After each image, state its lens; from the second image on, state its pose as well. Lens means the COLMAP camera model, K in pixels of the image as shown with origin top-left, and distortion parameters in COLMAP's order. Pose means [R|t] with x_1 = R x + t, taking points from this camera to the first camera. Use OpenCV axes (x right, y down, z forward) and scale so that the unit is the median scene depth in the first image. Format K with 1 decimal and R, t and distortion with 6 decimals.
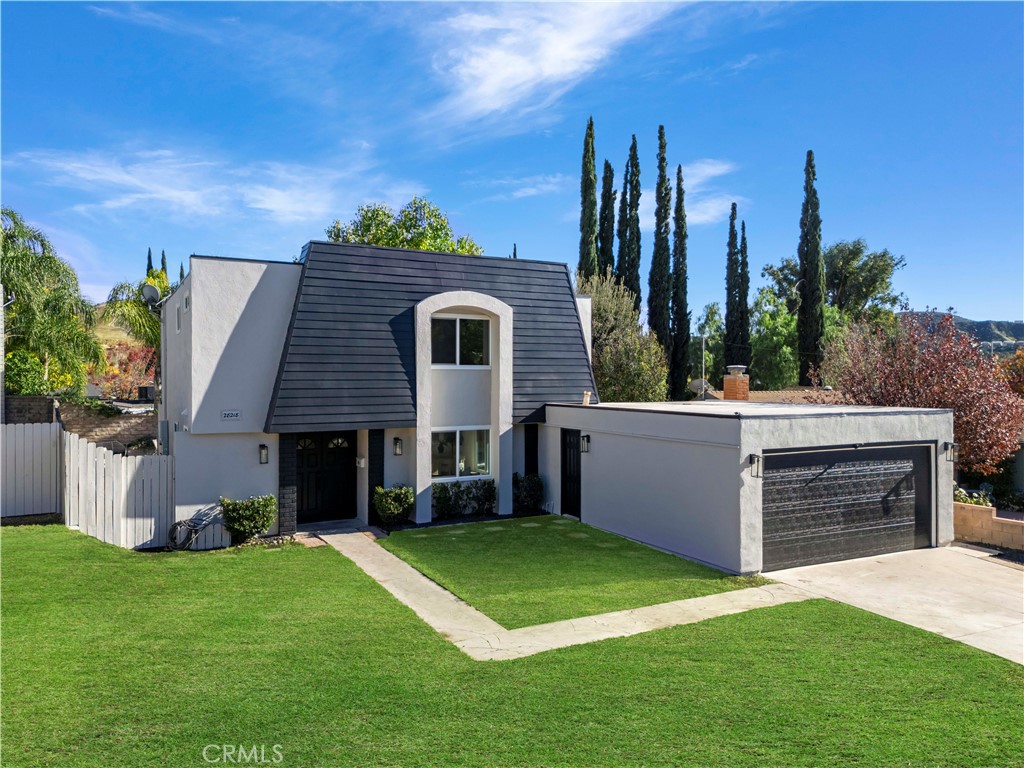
lens RADIAL K [[754.7, 0, 512.0], [0, 754.7, 384.0], [0, 0, 1]] dist [0.066282, -0.069802]
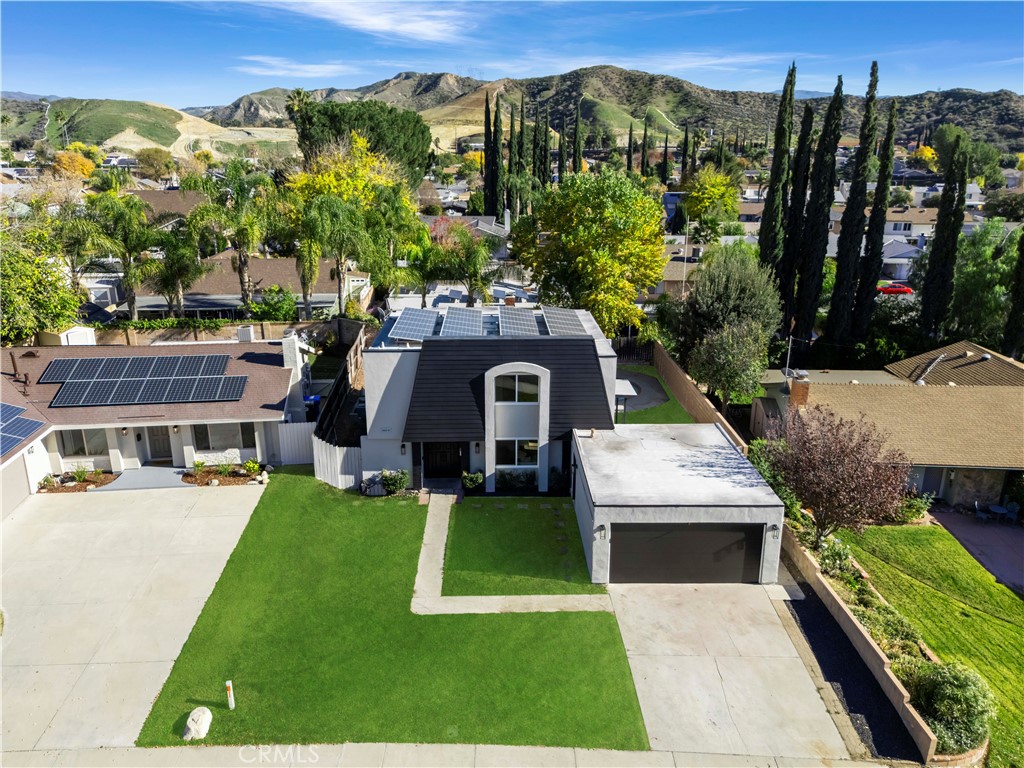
lens RADIAL K [[754.7, 0, 512.0], [0, 754.7, 384.0], [0, 0, 1]] dist [0.066282, -0.069802]
pose [[0.891886, 0.138260, -0.430609, 0.651849], [-0.005263, 0.955234, 0.295804, -0.577547], [0.452230, -0.261557, 0.852687, -0.405942]]
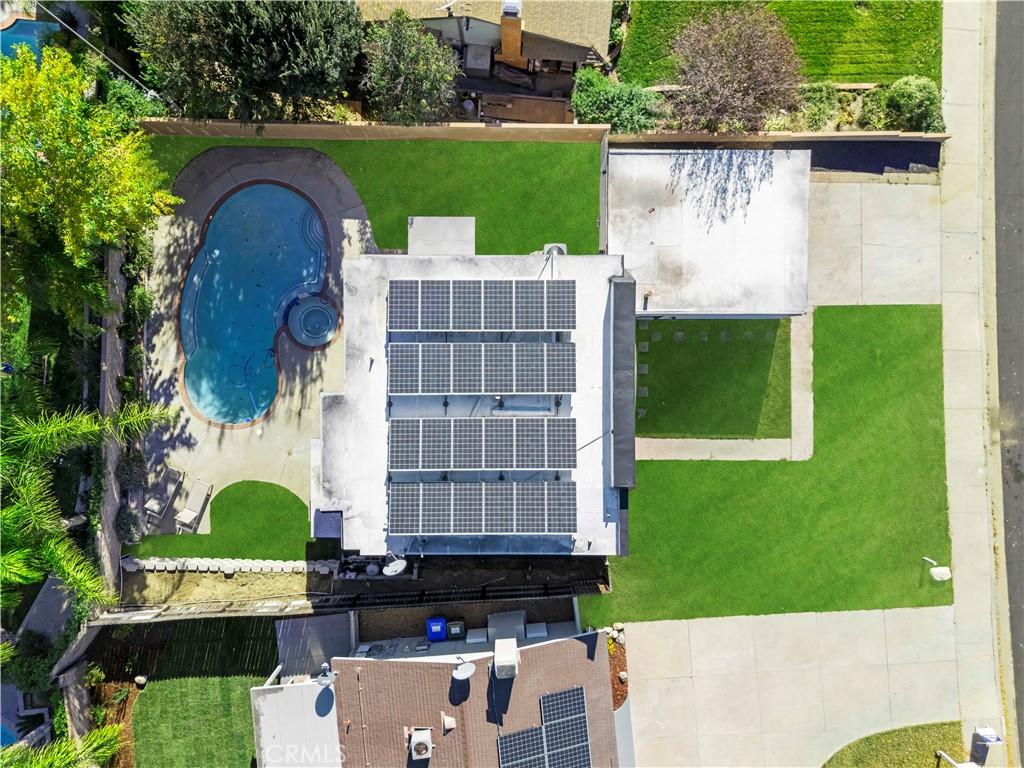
lens RADIAL K [[754.7, 0, 512.0], [0, 754.7, 384.0], [0, 0, 1]] dist [0.066282, -0.069802]
pose [[0.474924, -0.879912, -0.014201, -0.183114], [0.002872, -0.014587, 0.999889, -1.583791], [-0.880022, -0.474913, -0.004400, 1.265478]]
